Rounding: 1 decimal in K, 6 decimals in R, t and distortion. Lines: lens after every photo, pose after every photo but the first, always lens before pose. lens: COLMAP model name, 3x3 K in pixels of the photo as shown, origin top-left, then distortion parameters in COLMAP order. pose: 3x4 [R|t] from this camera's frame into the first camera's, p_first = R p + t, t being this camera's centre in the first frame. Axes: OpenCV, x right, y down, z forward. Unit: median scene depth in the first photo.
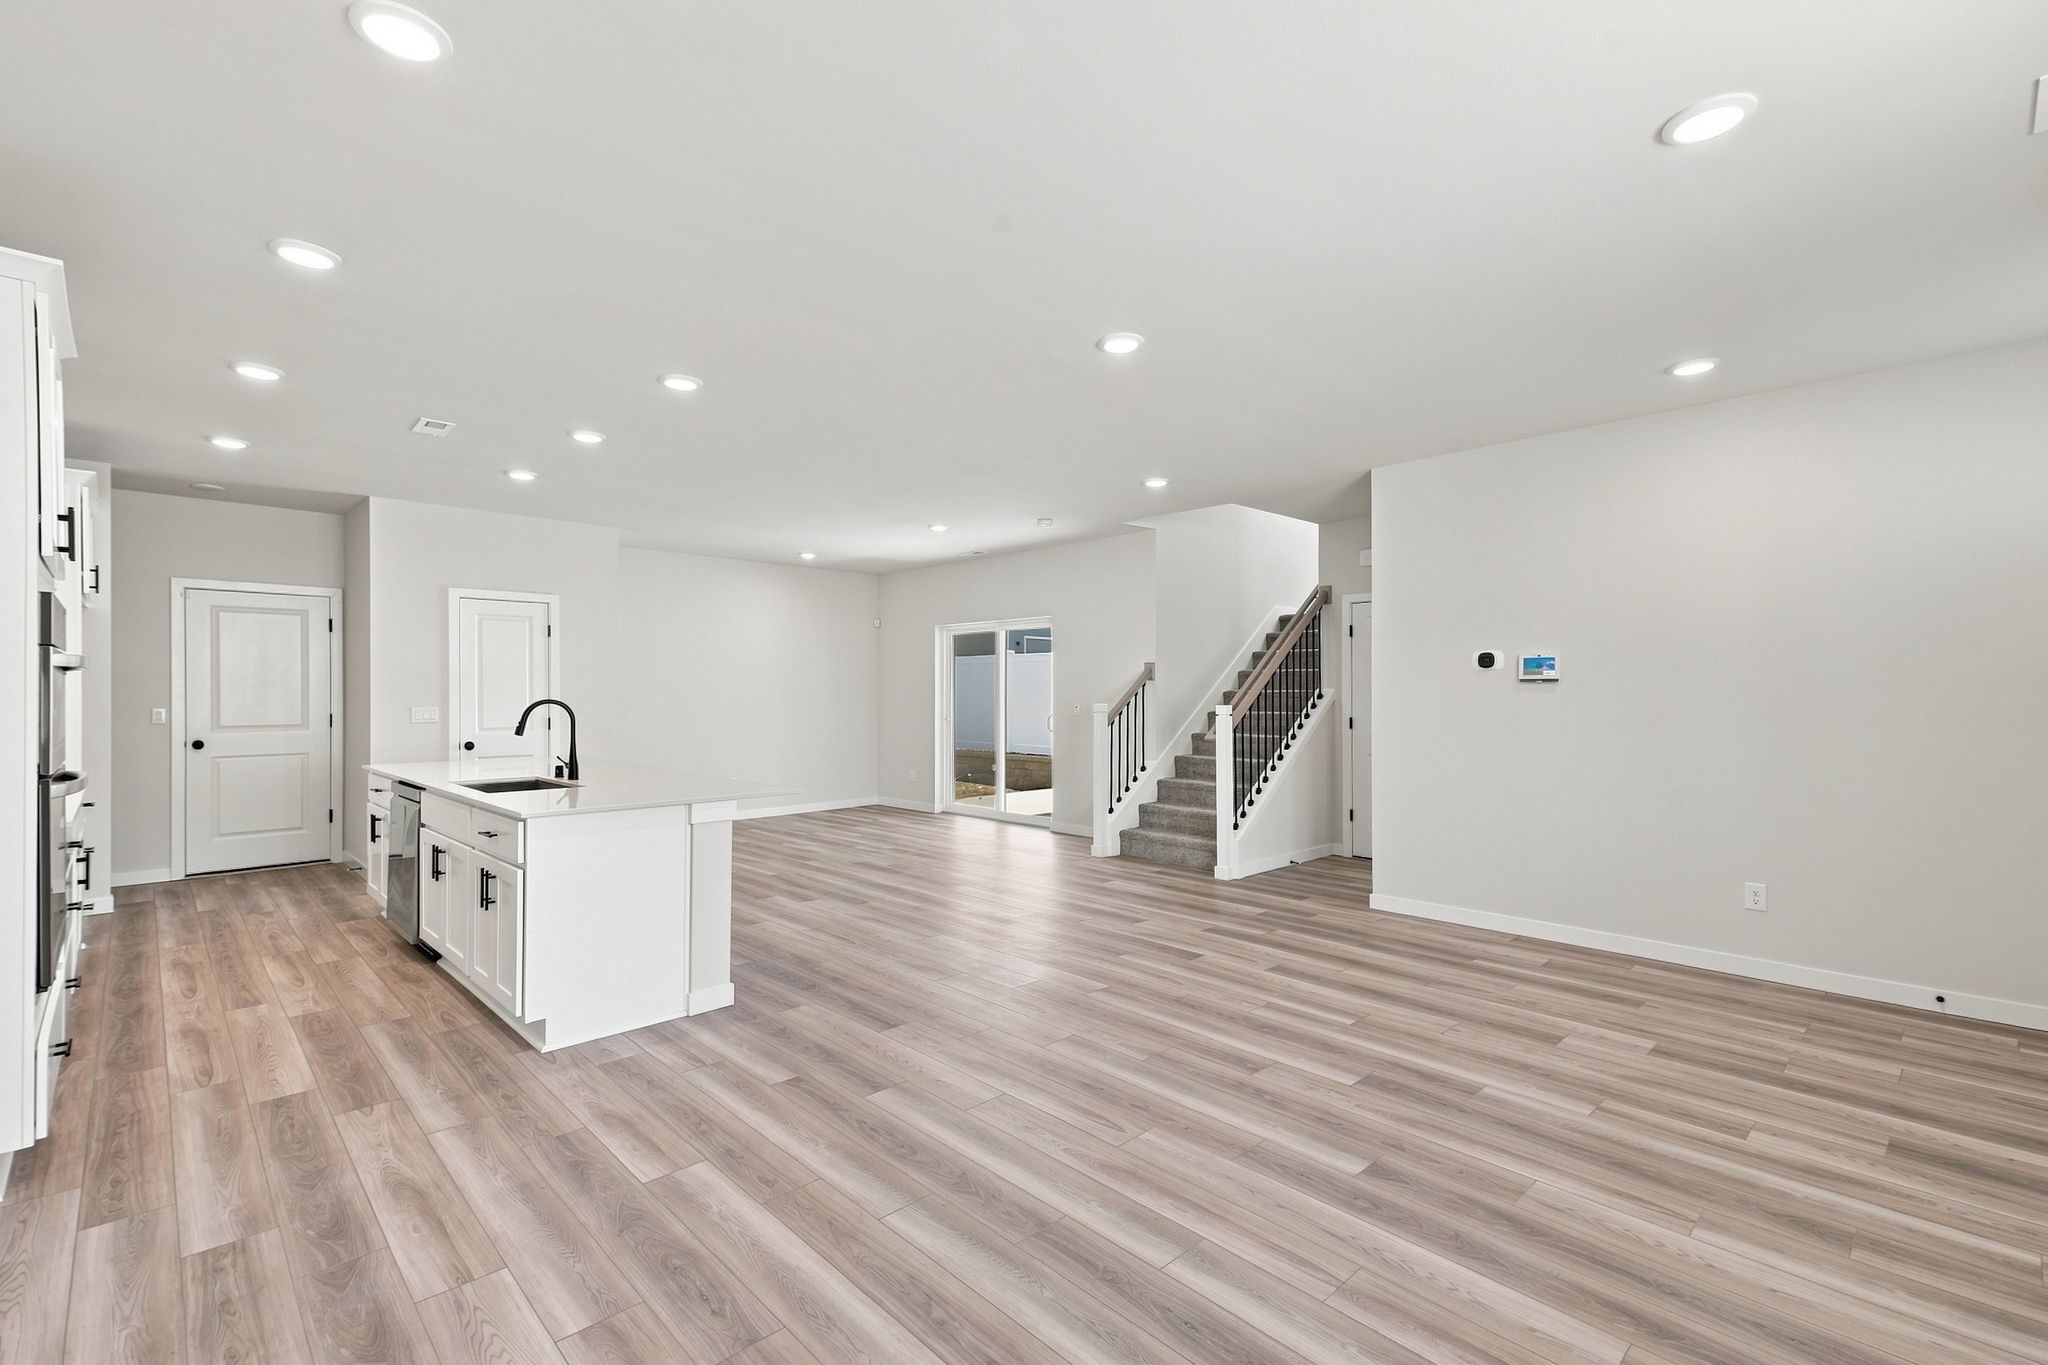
lens RADIAL K [[904.5, 0, 1013.1], [0, 904.5, 689.8], [0, 0, 1]] dist [0.050613, -0.015425]
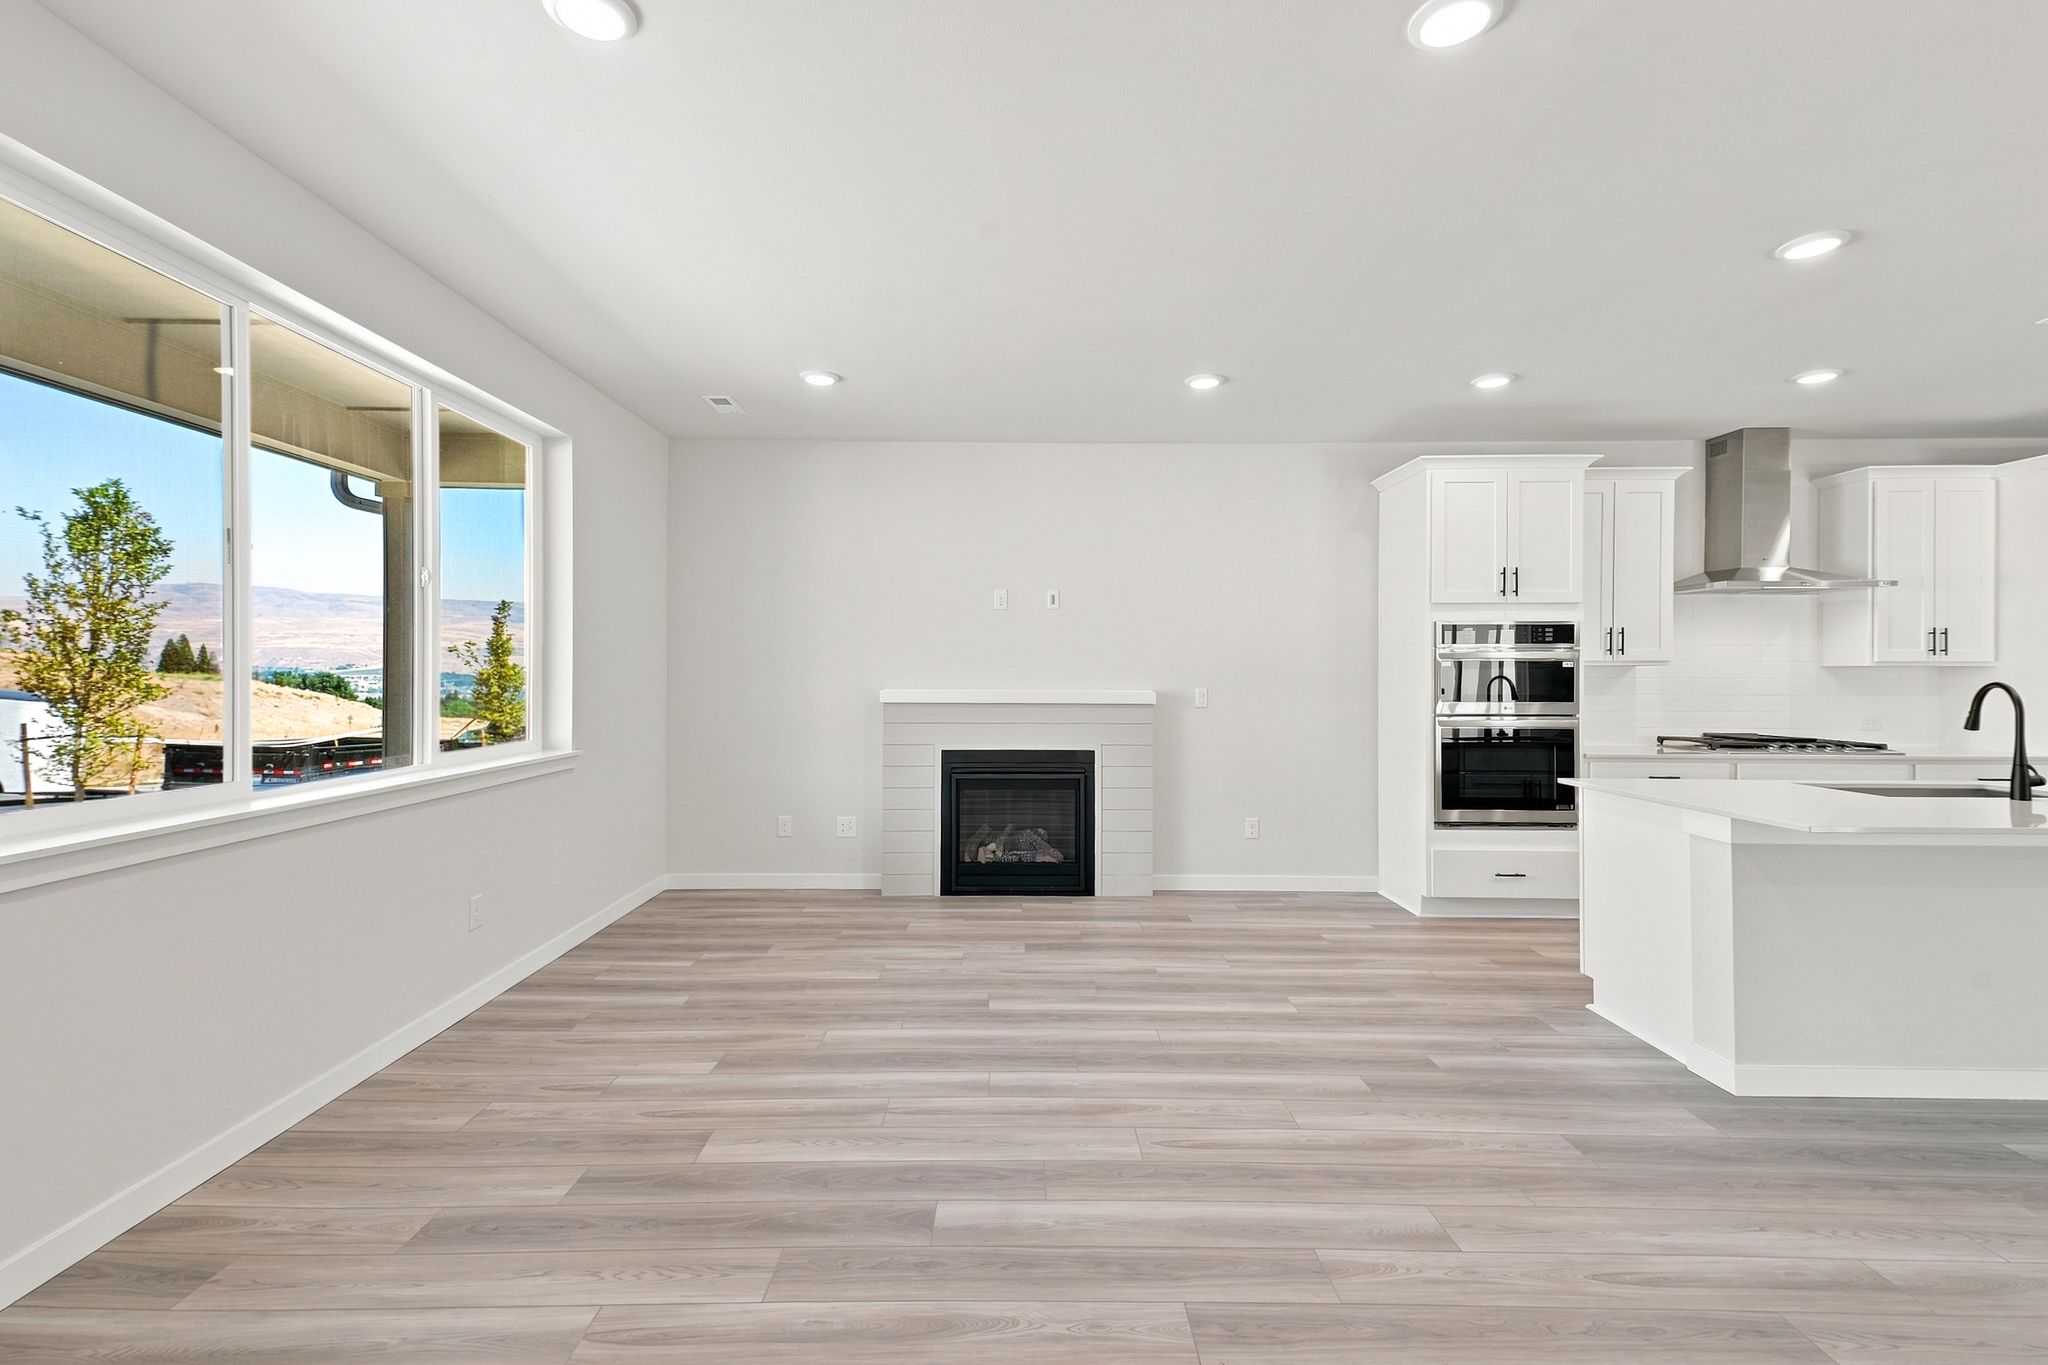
lens RADIAL K [[903.2, 0, 1013.6], [0, 903.2, 675.1], [0, 0, 1]] dist [0.053138, -0.014657]
pose [[-0.682532, 0.001259, -0.730855, 0.690741], [-0.000409, 0.999998, 0.002105, 0.005156], [0.730856, 0.001736, -0.682530, 1.177475]]
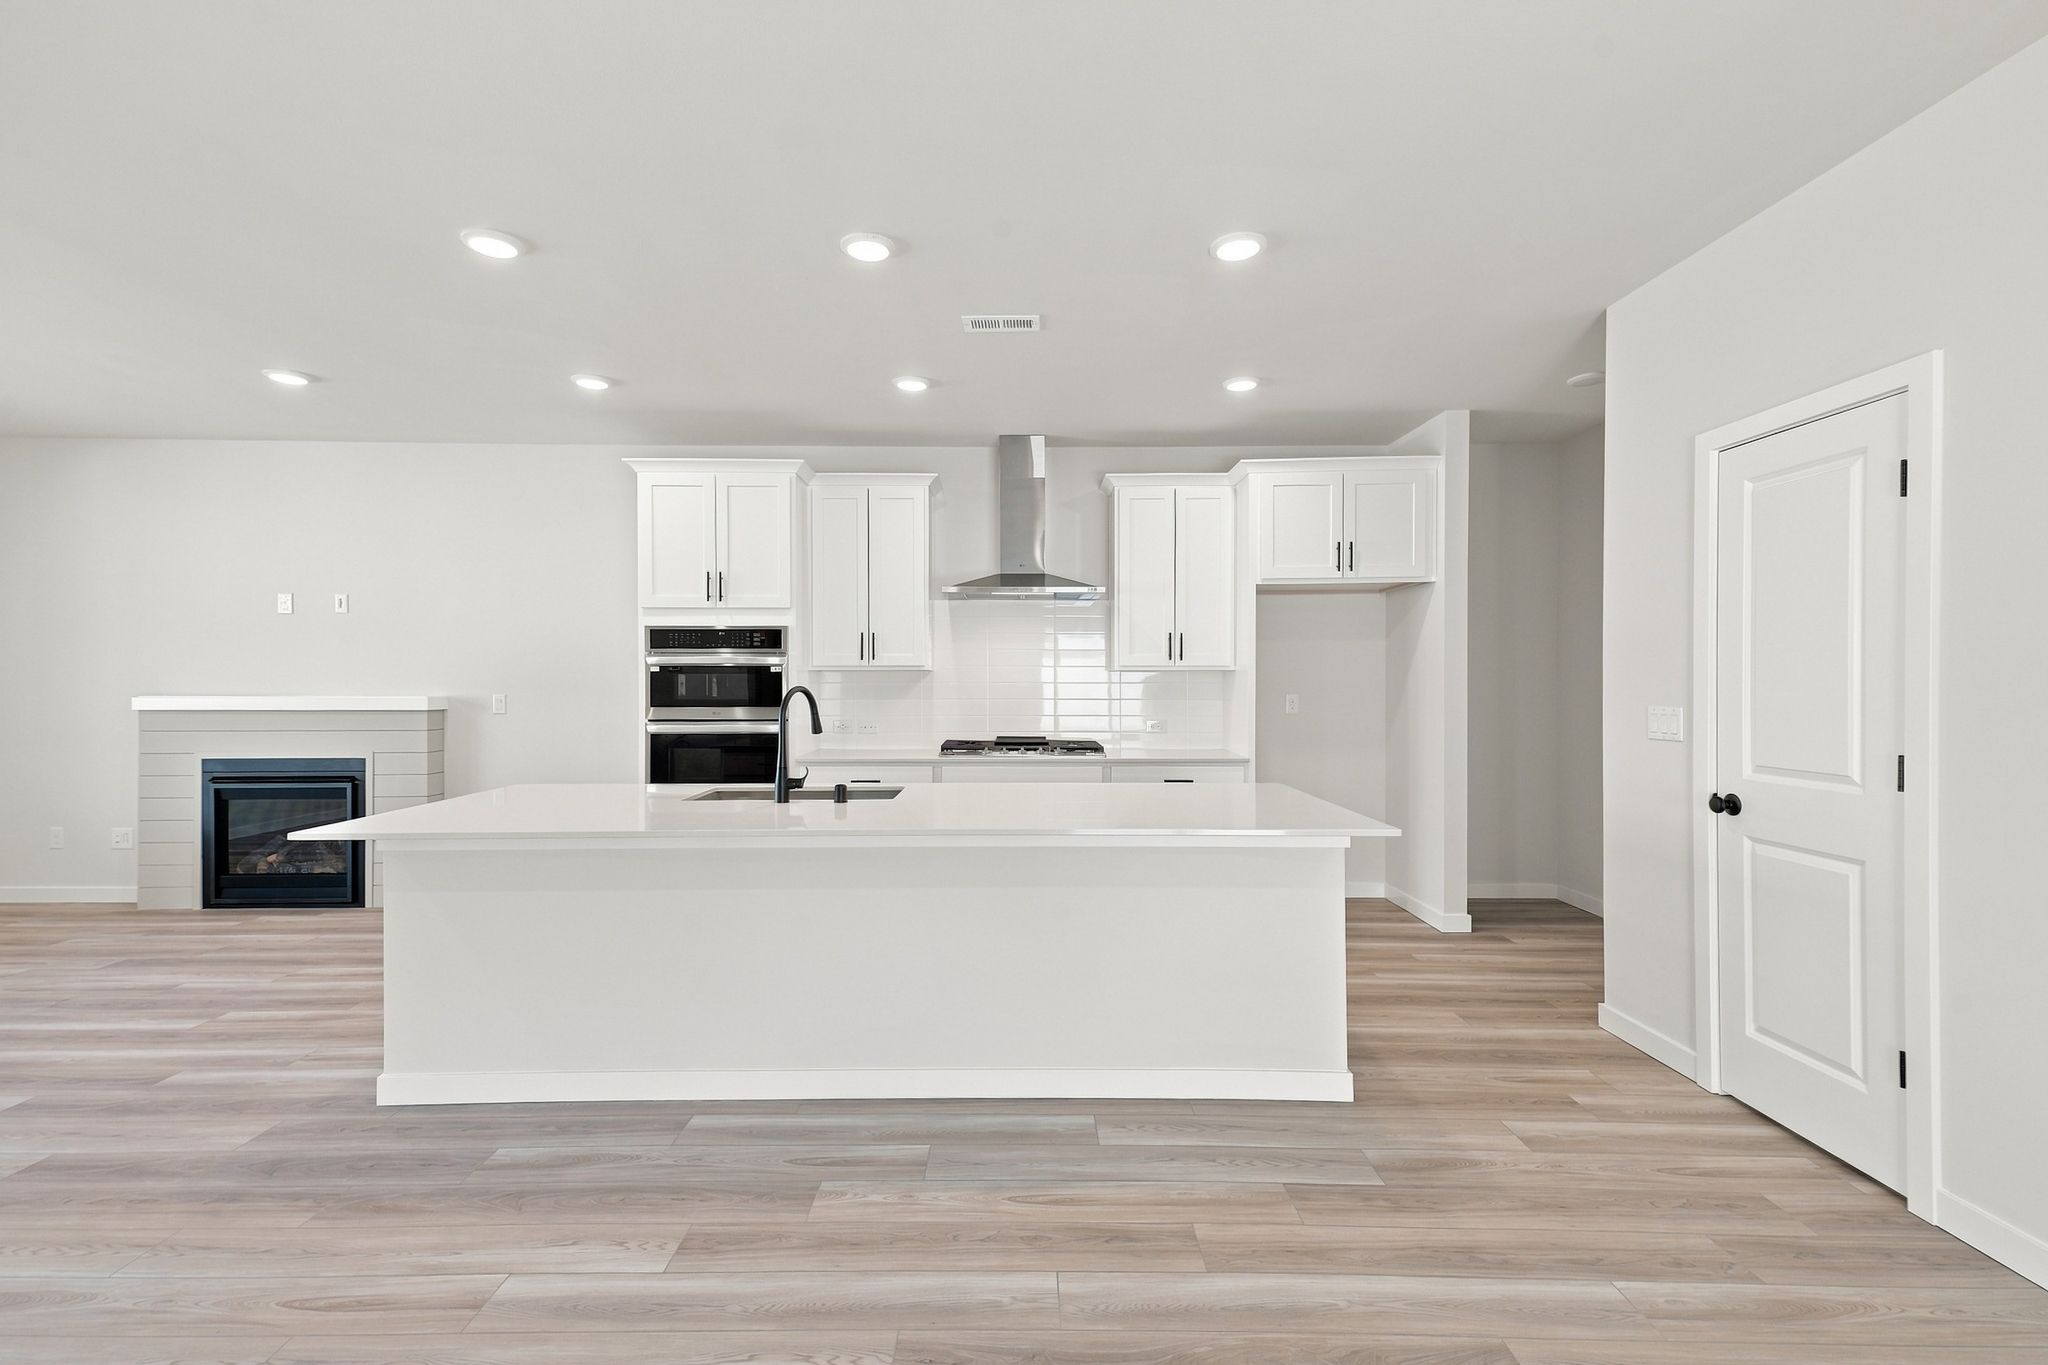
lens RADIAL K [[884.2, 0, 1013.5], [0, 884.2, 681.4], [0, 0, 1]] dist [0.049762, -0.014468]
pose [[-0.685025, 0.002352, -0.728516, -0.137958], [0.002638, 0.999996, 0.000748, 0.009430], [0.728515, -0.001409, -0.685029, 2.018056]]
